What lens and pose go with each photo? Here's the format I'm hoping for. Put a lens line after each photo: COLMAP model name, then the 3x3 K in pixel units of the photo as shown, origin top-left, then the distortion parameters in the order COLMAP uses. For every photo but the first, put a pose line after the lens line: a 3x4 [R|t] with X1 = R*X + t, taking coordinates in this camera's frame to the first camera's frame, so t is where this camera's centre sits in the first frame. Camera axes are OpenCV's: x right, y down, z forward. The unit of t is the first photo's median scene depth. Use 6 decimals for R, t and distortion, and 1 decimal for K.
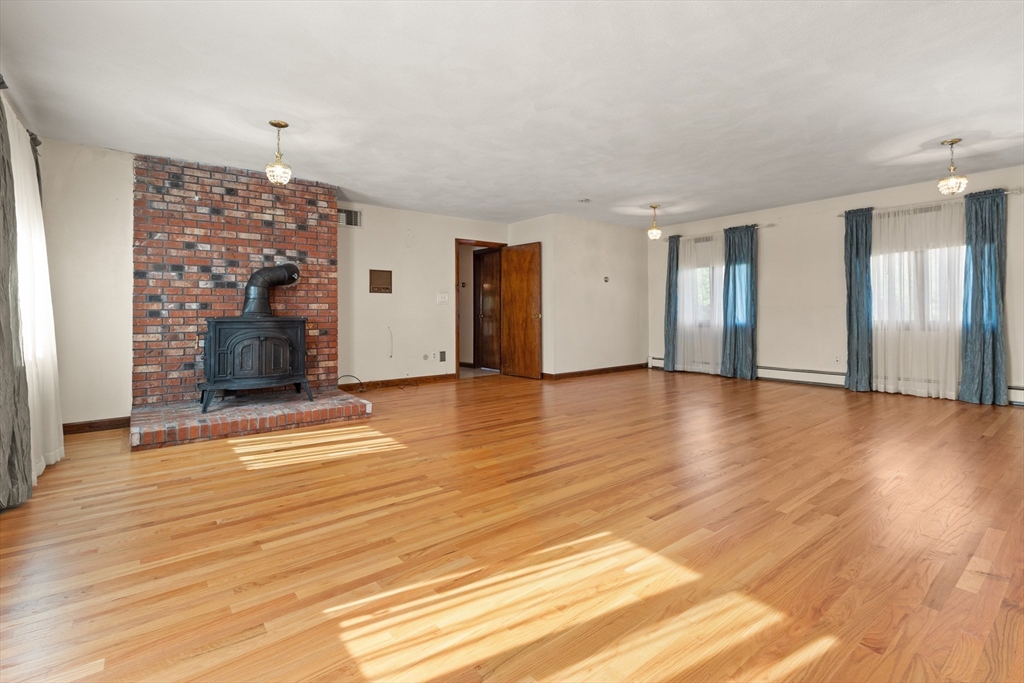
lens RADIAL K [[472.8, 0, 493.4], [0, 472.8, 315.1], [0, 0, 1]] dist [0.010921, -0.000407]
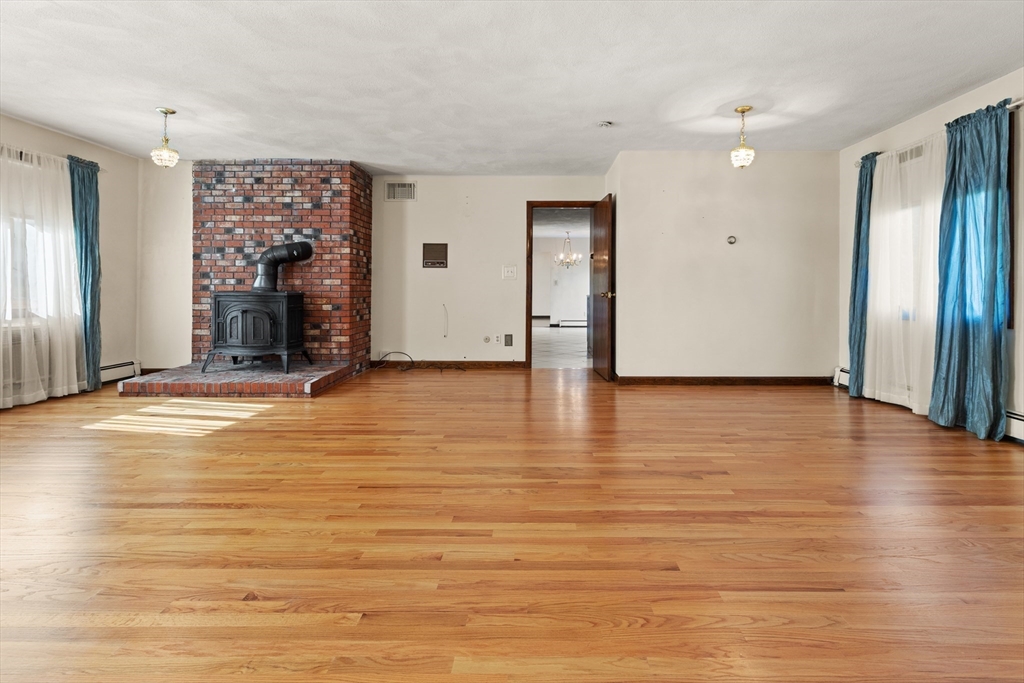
lens RADIAL K [[472.8, 0, 510.7], [0, 472.8, 294.4], [0, 0, 1]] dist [0.010921, -0.000407]
pose [[0.791945, 0.014770, -0.610413, 0.580000], [-0.011472, 0.999891, 0.009310, -0.005352], [0.610484, -0.000371, 0.792028, 0.442116]]
